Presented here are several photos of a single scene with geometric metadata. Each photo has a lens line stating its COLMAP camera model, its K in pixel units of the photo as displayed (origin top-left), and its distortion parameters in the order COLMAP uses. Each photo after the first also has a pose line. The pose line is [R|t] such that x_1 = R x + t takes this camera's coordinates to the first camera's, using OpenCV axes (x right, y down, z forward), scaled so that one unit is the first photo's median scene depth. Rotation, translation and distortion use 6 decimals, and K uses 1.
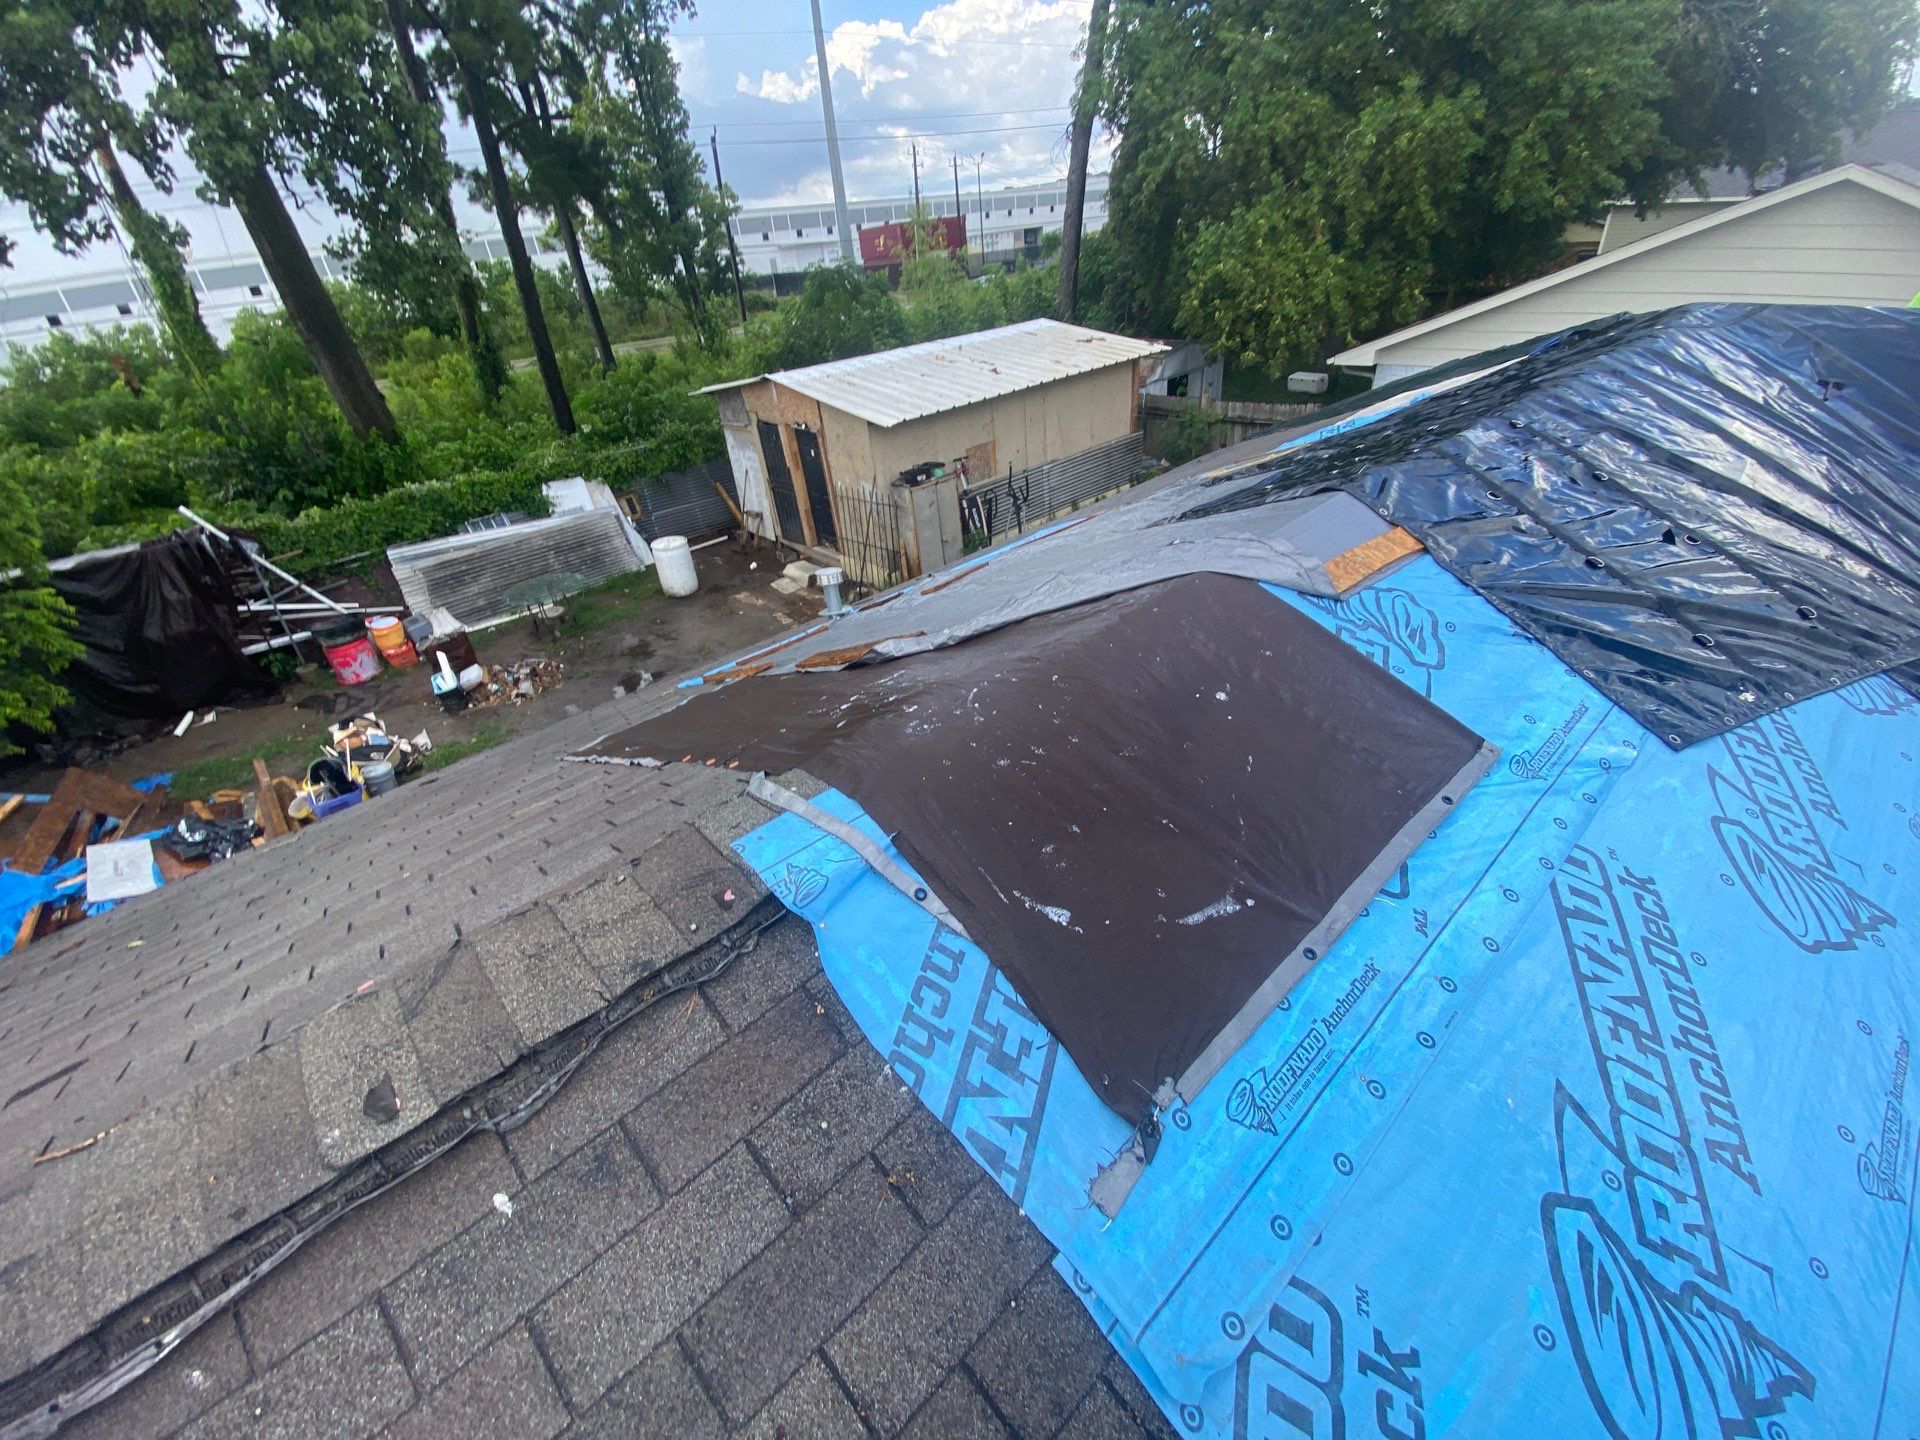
lens RADIAL K [[776.4, 0, 953.8], [0, 776.4, 728.7], [0, 0, 1]] dist [0.011331, -0.015419]
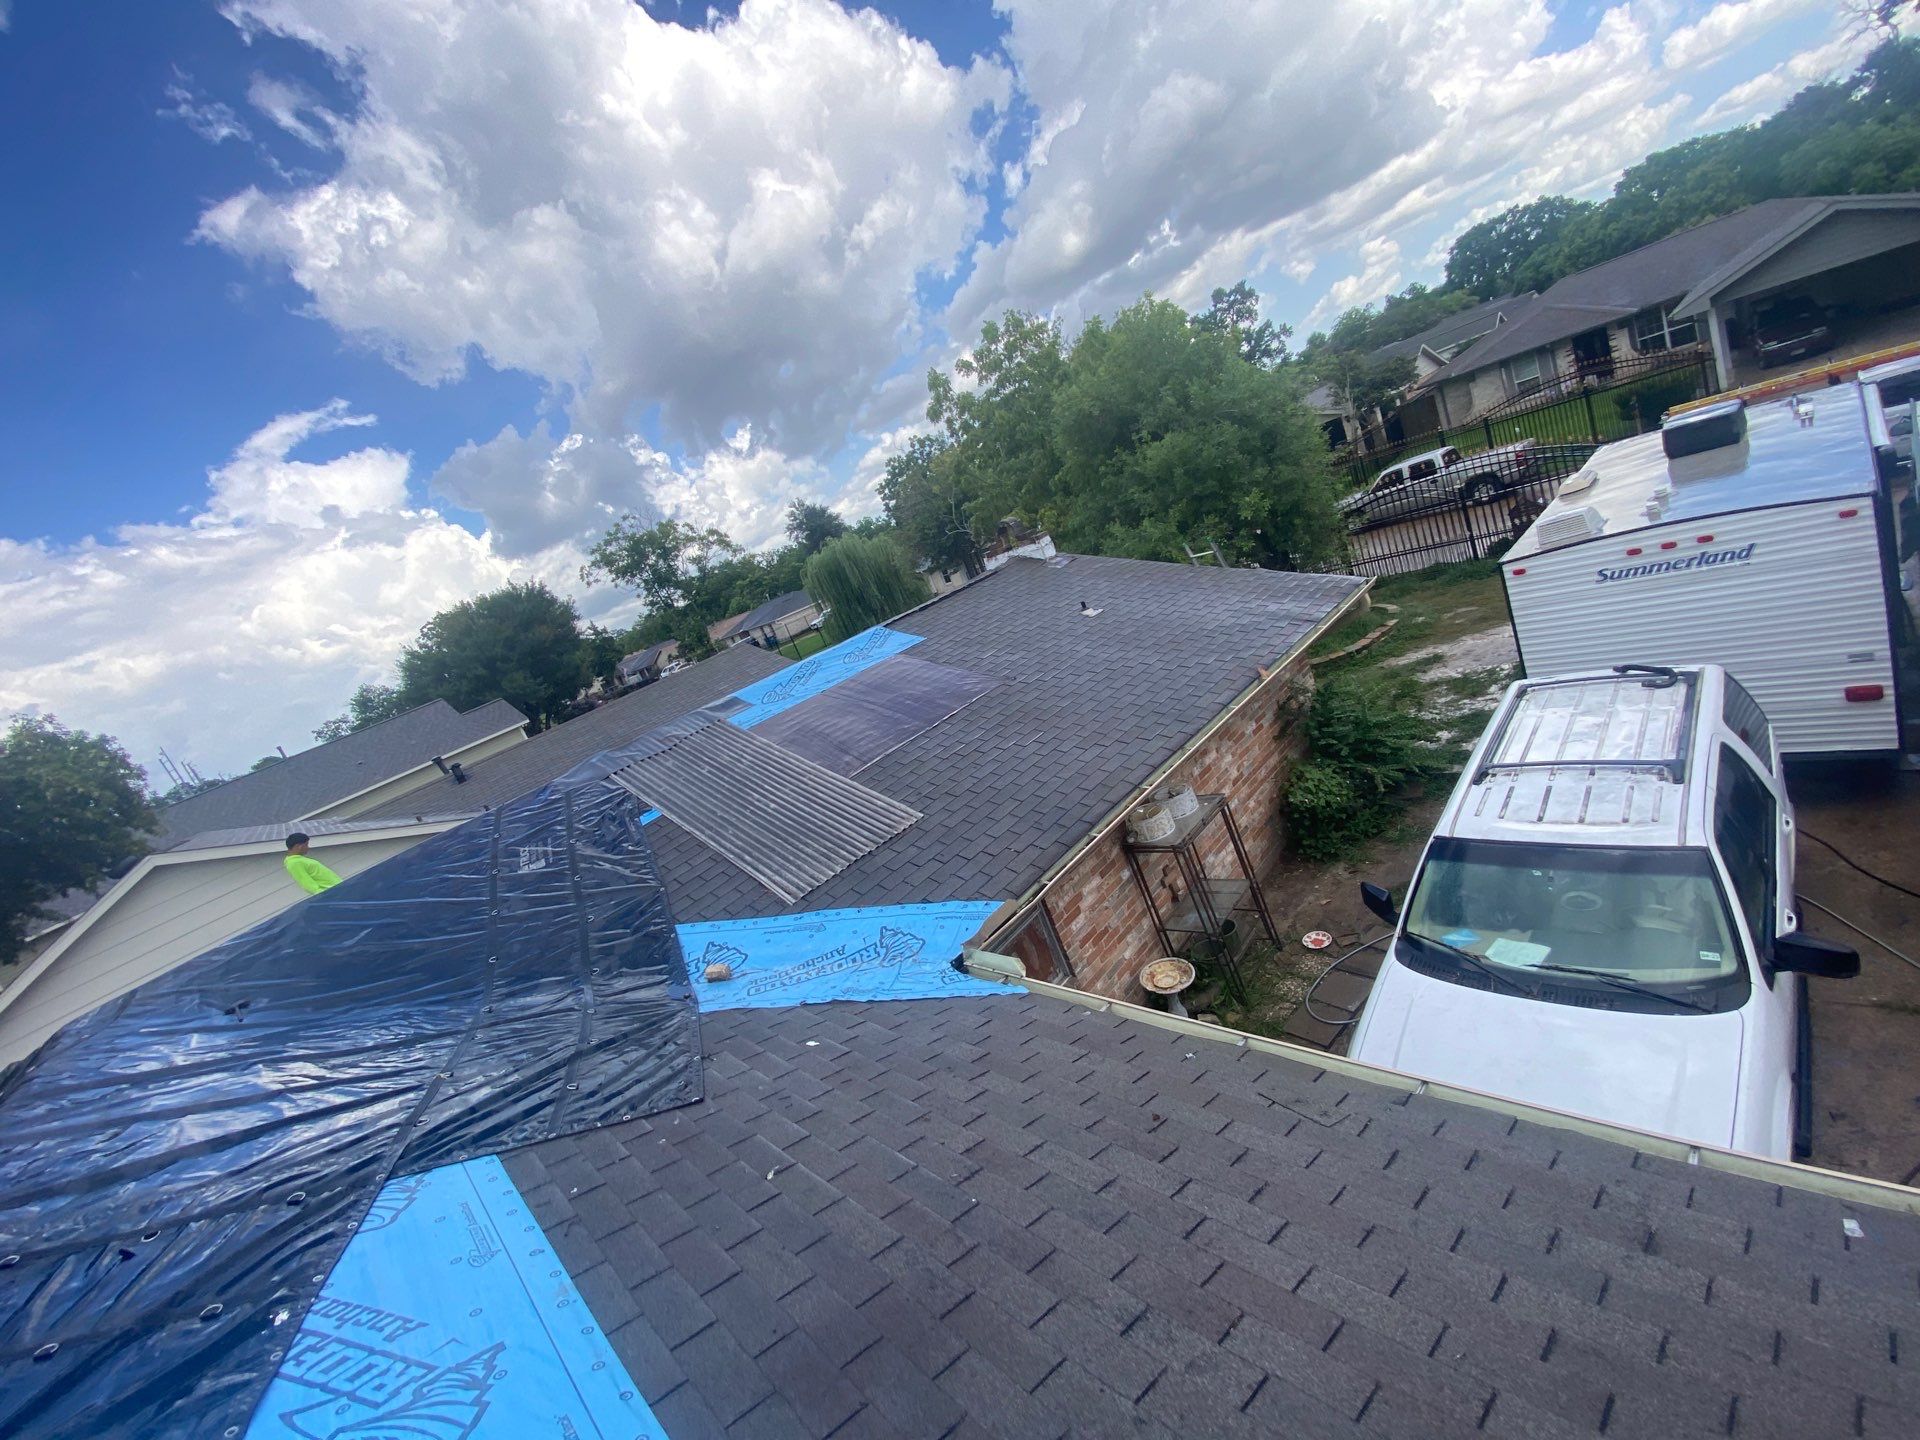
lens RADIAL K [[776.4, 0, 953.8], [0, 776.4, 730.9], [0, 0, 1]] dist [0.011331, -0.015419]
pose [[0.000988, -0.161798, 0.986823, 0.110547], [0.809656, 0.579300, 0.094171, 0.070233], [-0.586903, 0.798895, 0.131573, -0.118688]]
